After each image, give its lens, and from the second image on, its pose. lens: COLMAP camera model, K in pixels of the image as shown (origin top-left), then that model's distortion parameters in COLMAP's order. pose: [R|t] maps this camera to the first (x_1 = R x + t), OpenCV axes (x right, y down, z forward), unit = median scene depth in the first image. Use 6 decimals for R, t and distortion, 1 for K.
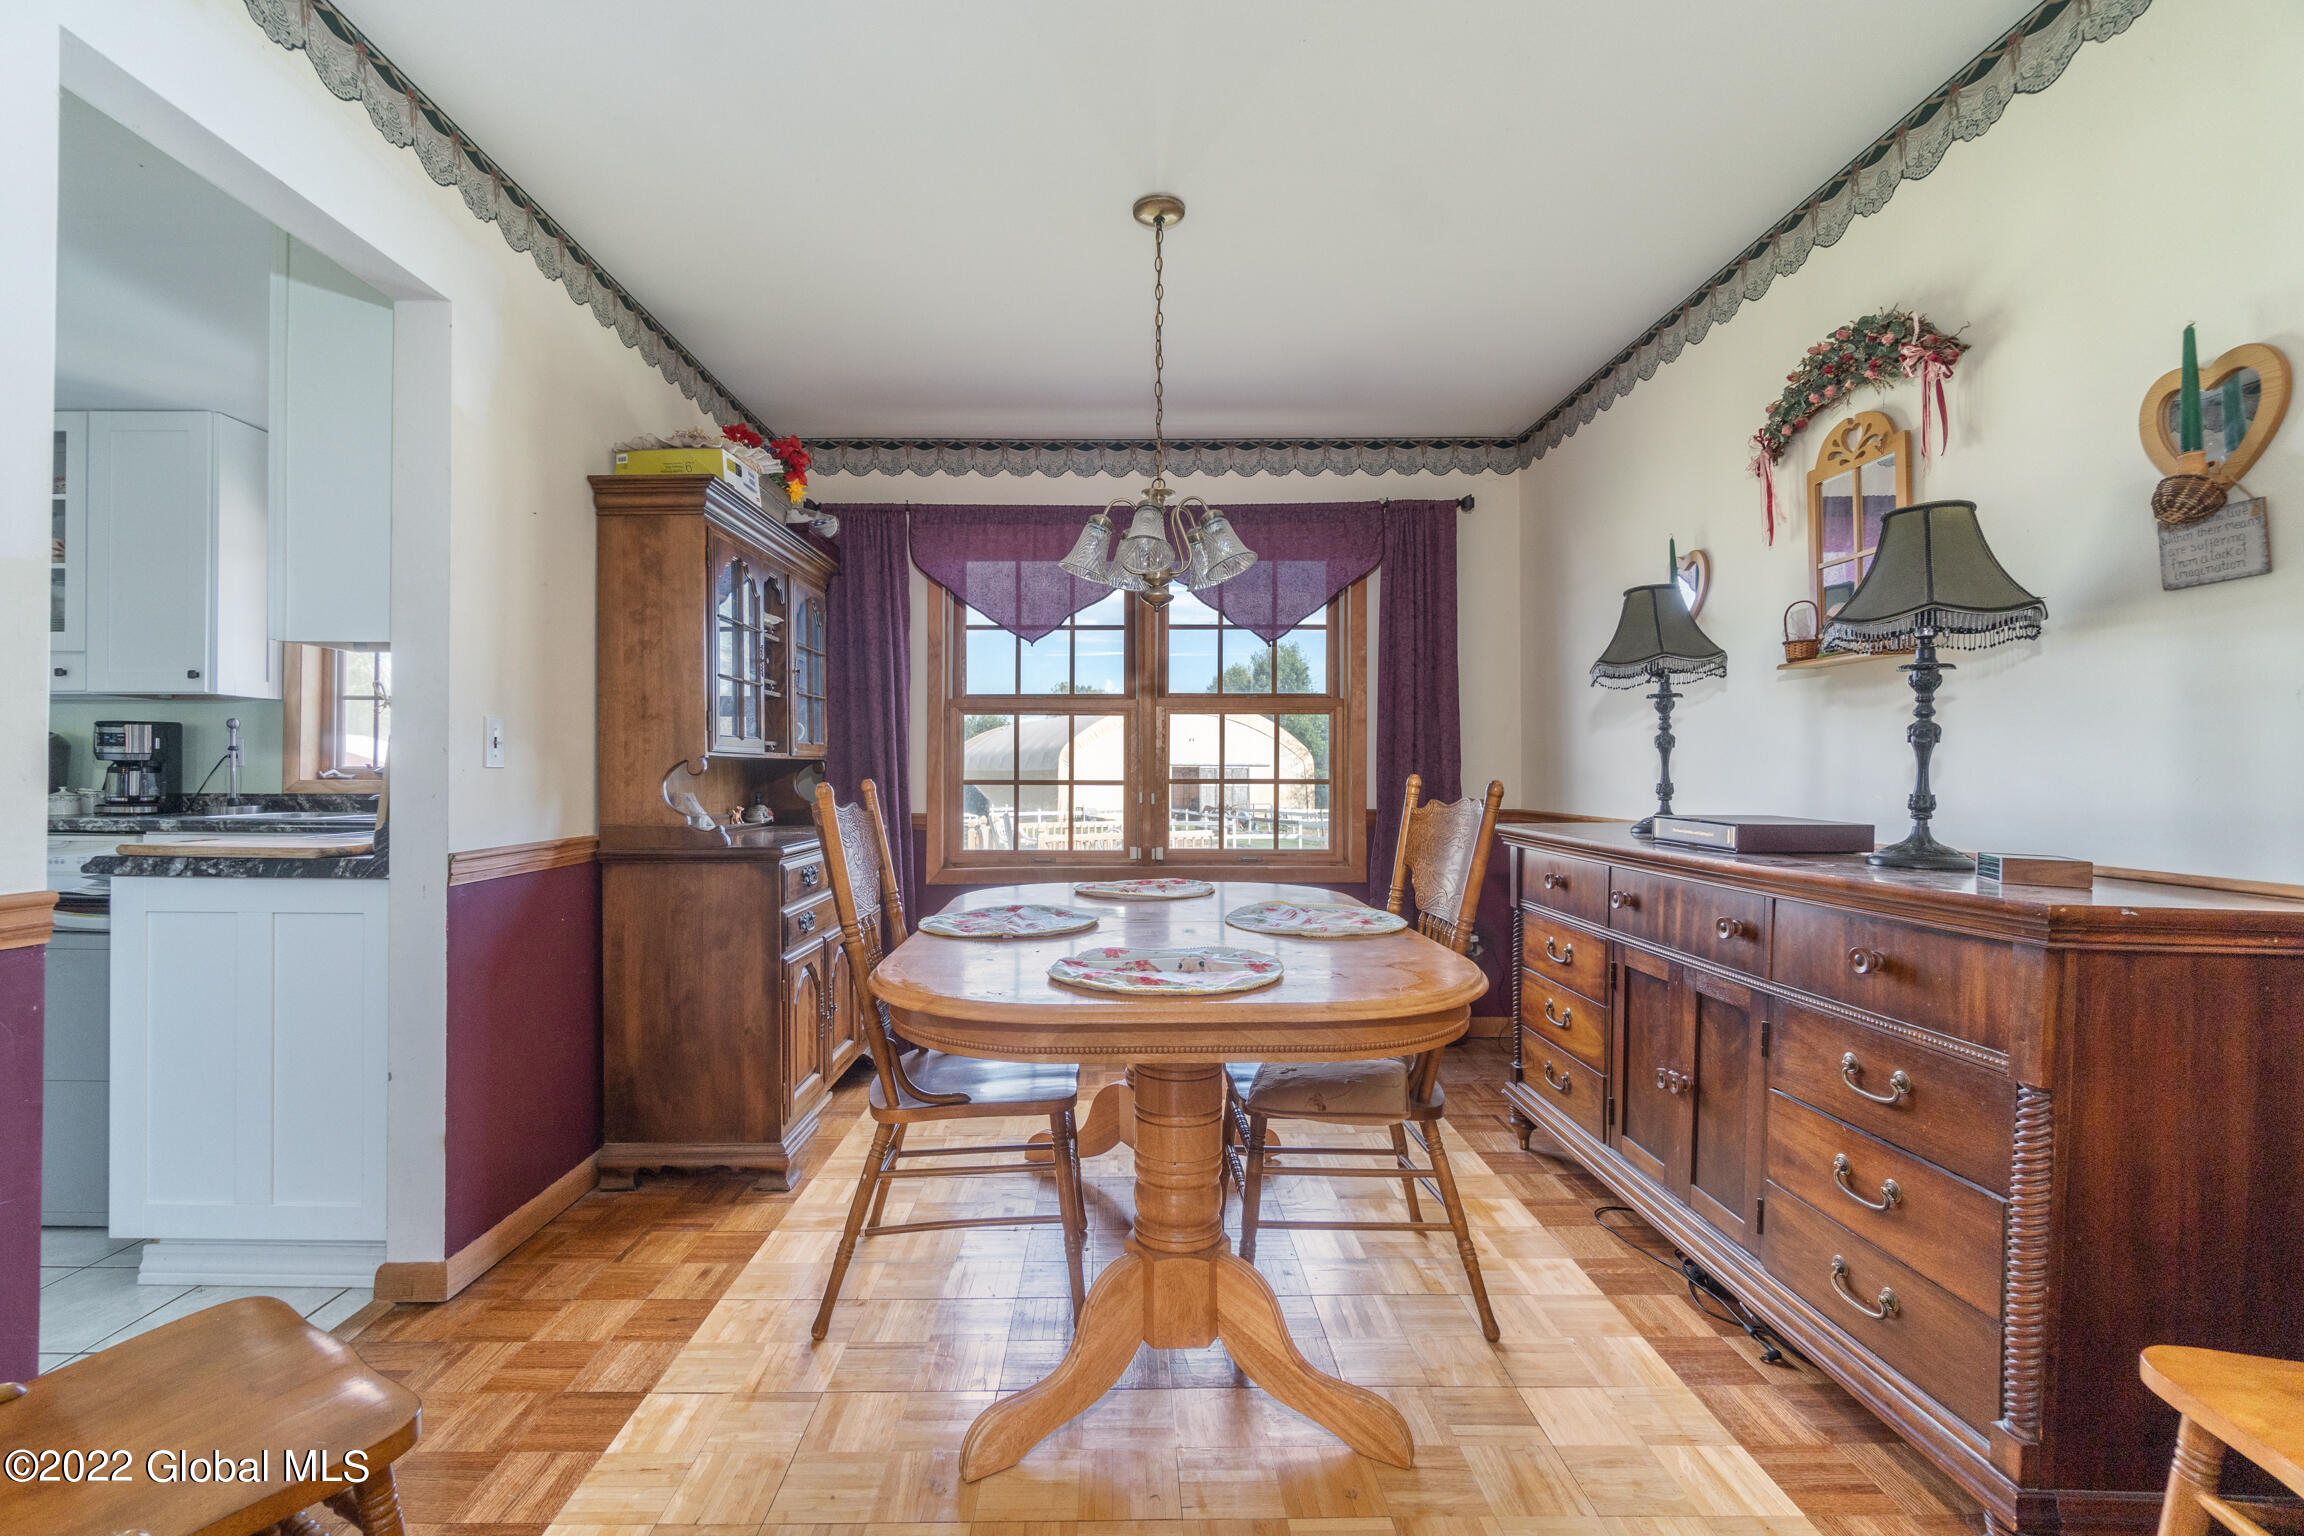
lens RADIAL K [[1002.9, 0, 1095.5], [0, 1002.9, 767.8], [0, 0, 1]] dist [-0.014717, -0.000108]
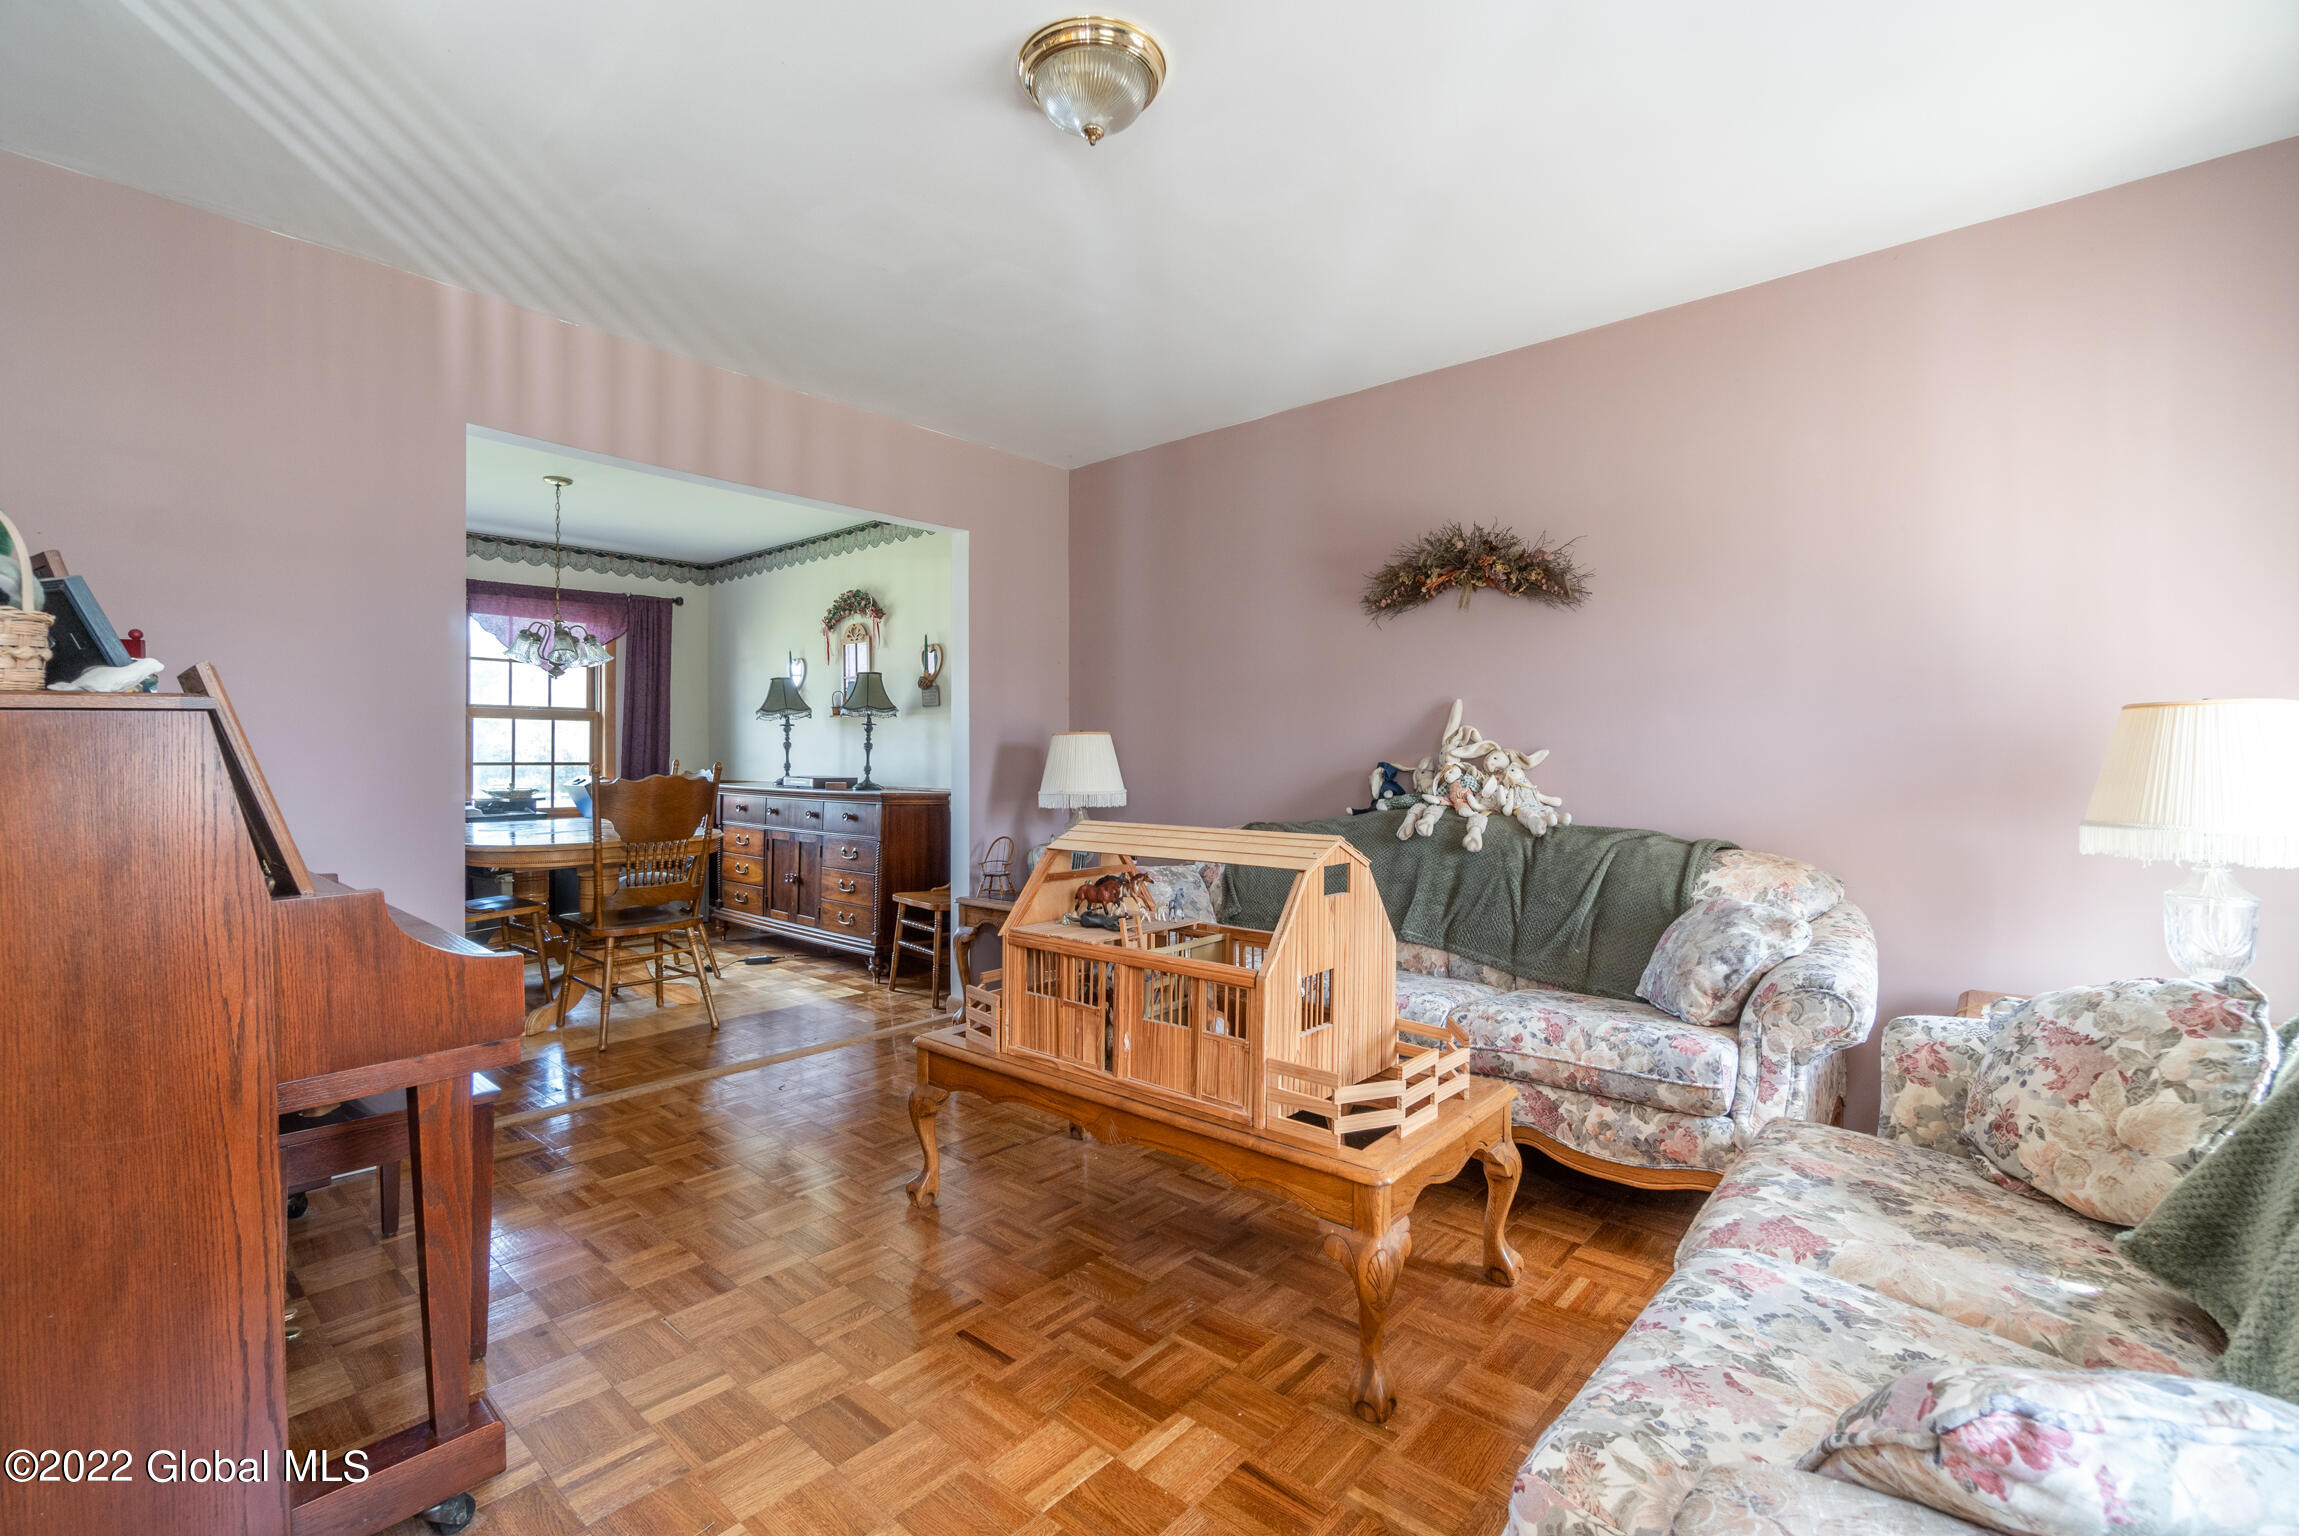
lens RADIAL K [[1014.2, 0, 1144.6], [0, 1014.2, 764.3], [0, 0, 1]] dist [-0.001726, -0.000045]
pose [[0.647811, -0.002206, 0.761798, -0.786396], [-0.004544, 0.999967, 0.006759, -0.002656], [-0.761788, -0.007840, 0.647779, -1.327632]]
